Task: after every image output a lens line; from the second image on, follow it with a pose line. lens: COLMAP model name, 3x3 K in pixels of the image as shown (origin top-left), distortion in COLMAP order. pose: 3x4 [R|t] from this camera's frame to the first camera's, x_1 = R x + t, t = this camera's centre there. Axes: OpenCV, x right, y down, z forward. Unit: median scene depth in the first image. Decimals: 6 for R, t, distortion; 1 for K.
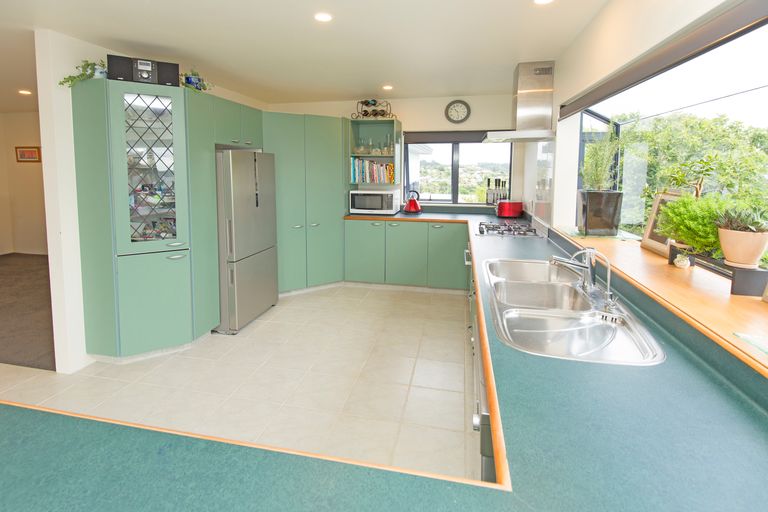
lens RADIAL K [[382.3, 0, 367.8], [0, 382.3, 222.5], [0, 0, 1]] dist [0.029975, 0.000054]
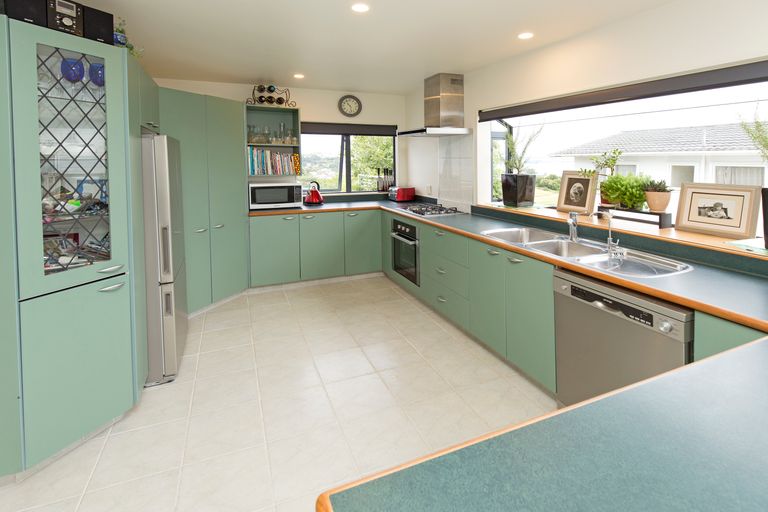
lens RADIAL K [[382.7, 0, 402.4], [0, 382.7, 190.6], [0, 0, 1]] dist [-0.000183, -0.000257]
pose [[0.800579, -0.051845, 0.596981, -0.294965], [0.087441, 0.995694, -0.030791, -0.009748], [-0.592814, 0.076851, 0.801665, 0.082581]]
